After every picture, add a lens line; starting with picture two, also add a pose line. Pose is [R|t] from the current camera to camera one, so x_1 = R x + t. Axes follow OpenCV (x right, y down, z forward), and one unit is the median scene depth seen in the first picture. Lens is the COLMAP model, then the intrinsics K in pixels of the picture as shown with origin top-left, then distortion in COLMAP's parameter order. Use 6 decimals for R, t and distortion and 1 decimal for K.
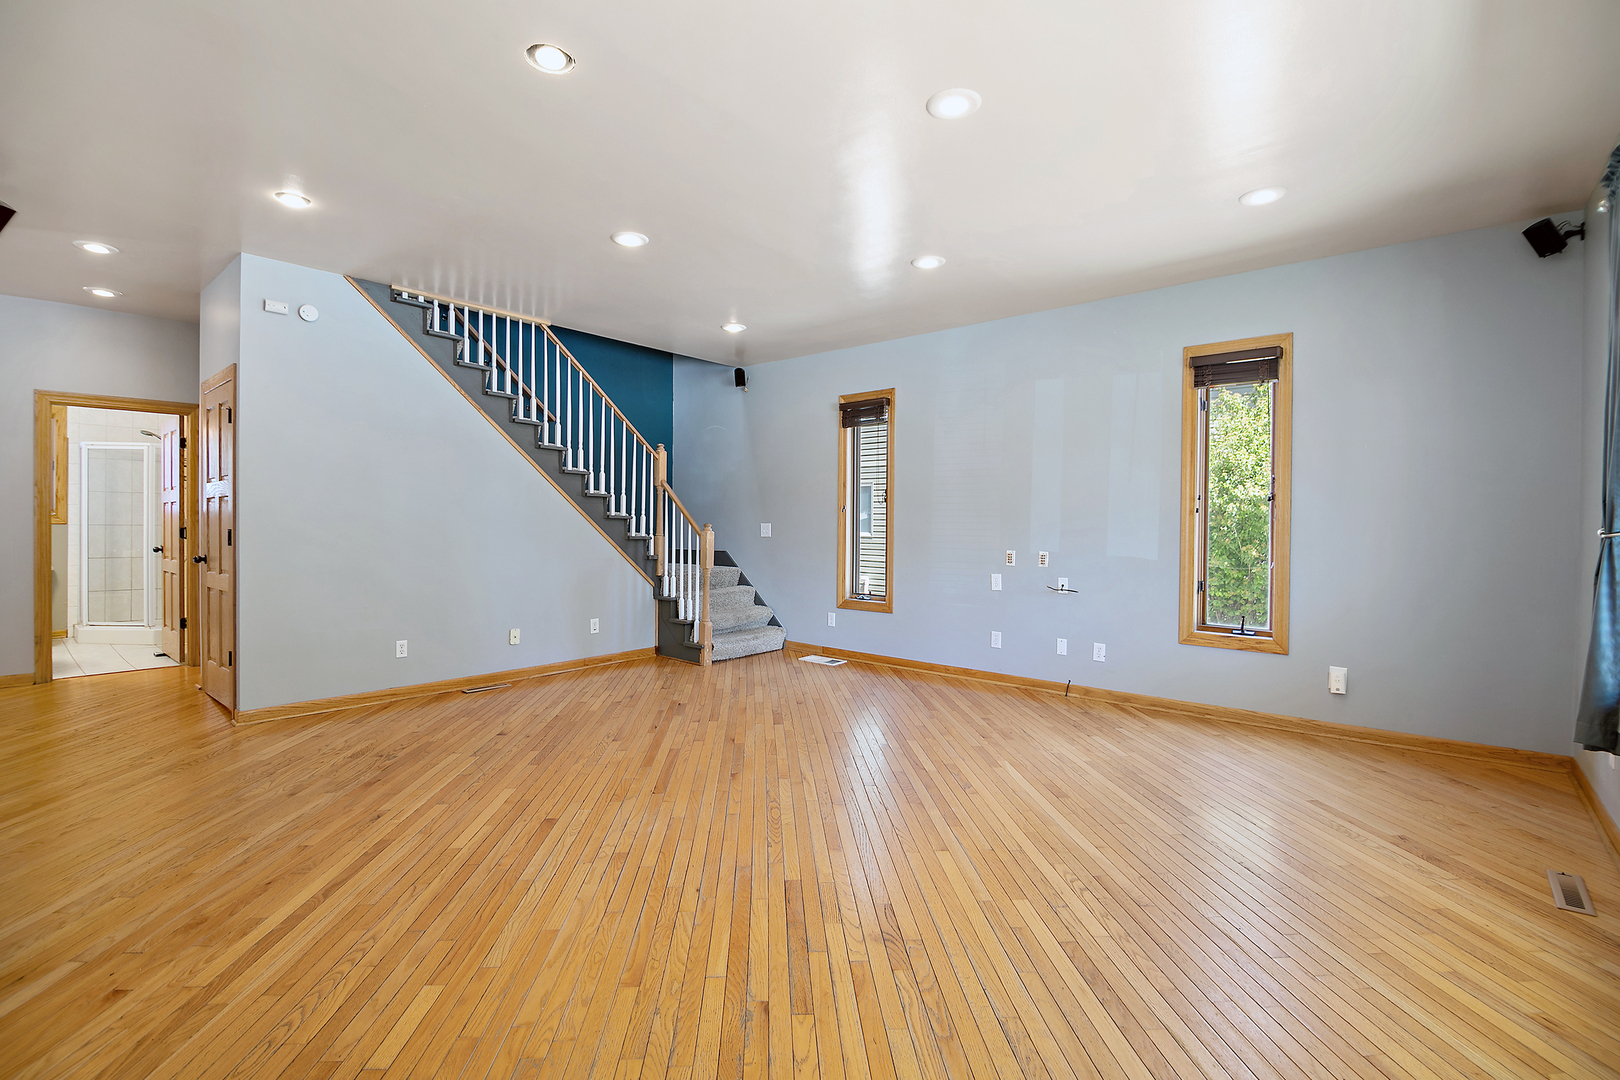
lens RADIAL K [[736.1, 0, 811.6], [0, 736.1, 531.8], [0, 0, 1]] dist [0.016967, -0.009668]
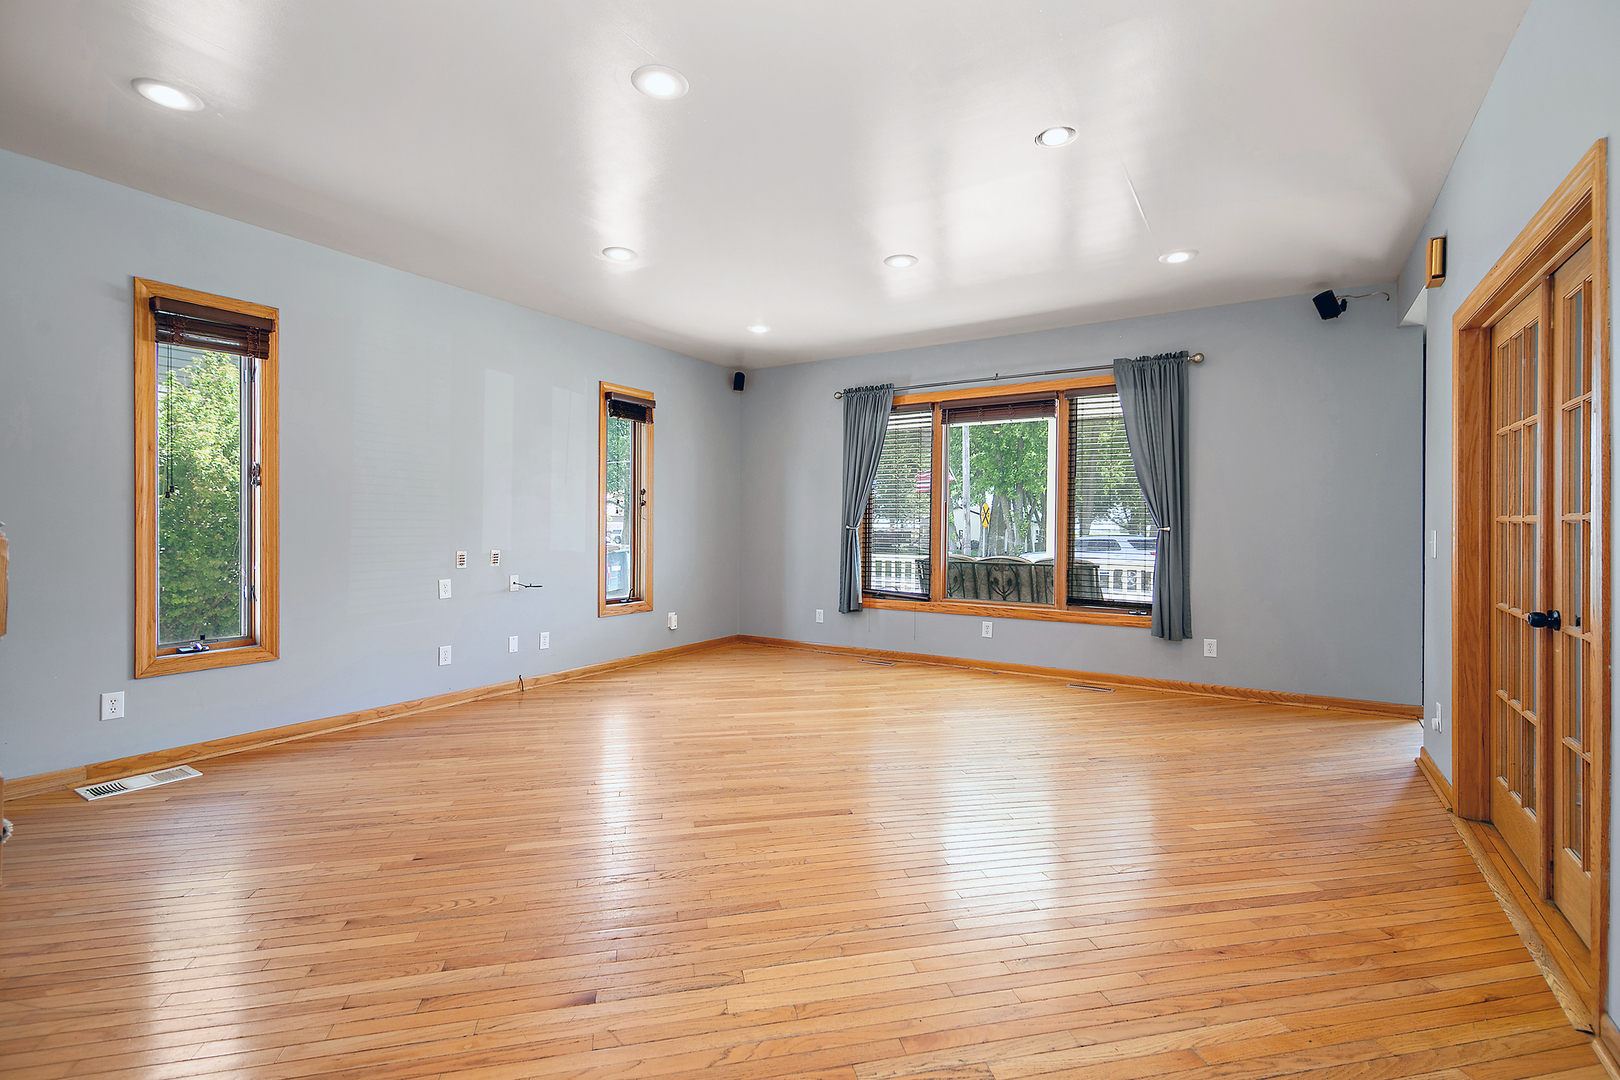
lens RADIAL K [[736.1, 0, 810.7], [0, 736.1, 531.6], [0, 0, 1]] dist [0.016967, -0.009668]
pose [[-0.162562, -0.010940, 0.986638, -0.710532], [0.007650, 0.999895, 0.012347, -0.006021], [-0.986669, 0.009555, -0.162461, 0.764480]]
